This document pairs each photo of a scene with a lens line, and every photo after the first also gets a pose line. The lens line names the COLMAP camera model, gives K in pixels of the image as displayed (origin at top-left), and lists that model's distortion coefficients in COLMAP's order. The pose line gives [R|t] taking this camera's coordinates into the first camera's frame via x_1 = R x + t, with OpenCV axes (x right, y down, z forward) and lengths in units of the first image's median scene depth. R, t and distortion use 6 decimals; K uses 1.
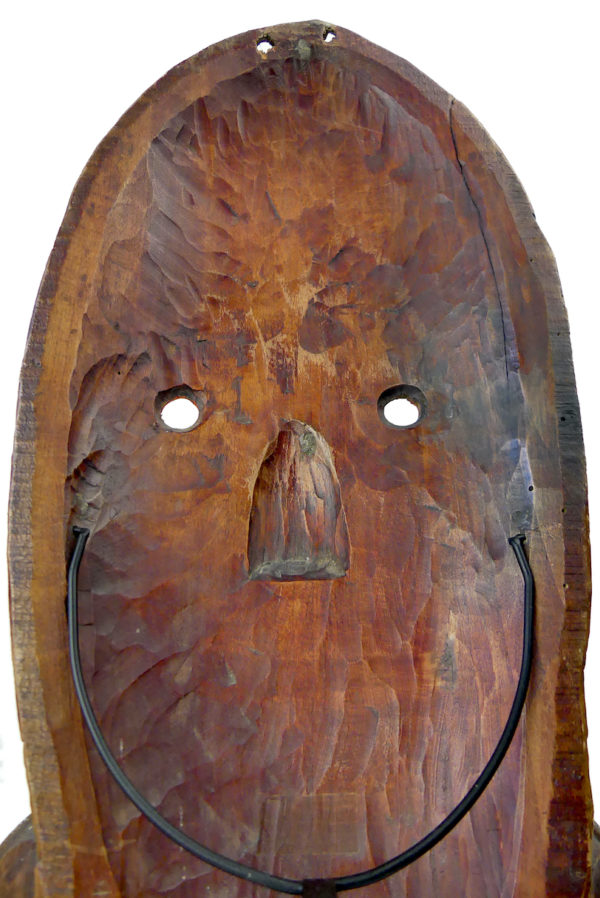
lens RADIAL K [[684.0, 0, 305.6], [0, 684.0, 445.7], [0, 0, 1]] dist [-0.036470, 0.010420]
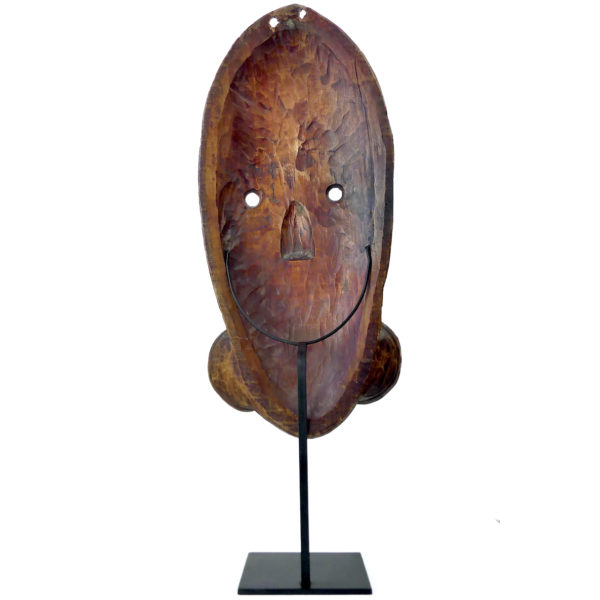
lens RADIAL K [[684.8, 0, 302.2], [0, 684.8, 303.9], [0, 0, 1]] dist [-0.100522, 0.000000]
pose [[0.996809, -0.031772, -0.073222, 0.205155], [0.057773, 0.920177, 0.387216, -0.730598], [0.055075, -0.390211, 0.919077, -1.697776]]
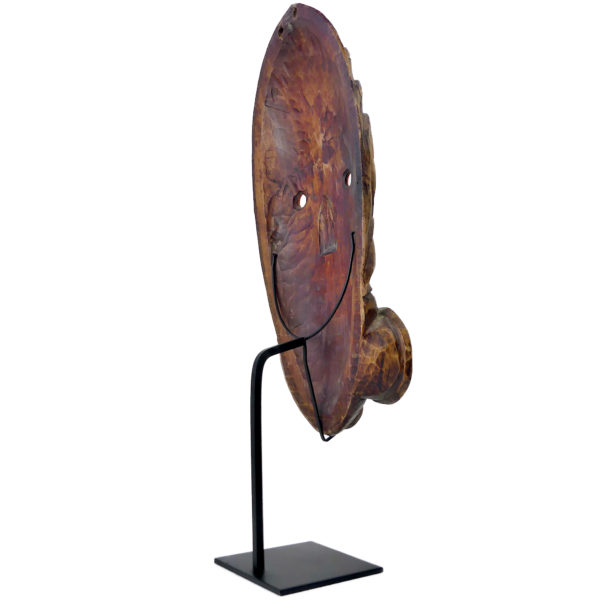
lens RADIAL K [[684.8, 0, 300.0], [0, 684.8, 296.6], [0, 0, 1]] dist [-0.100522, 0.000000]
pose [[0.506071, -0.100470, -0.856620, 2.276046], [0.422196, 0.894920, 0.144461, -0.110085], [0.752092, -0.434769, 0.495311, -0.597182]]
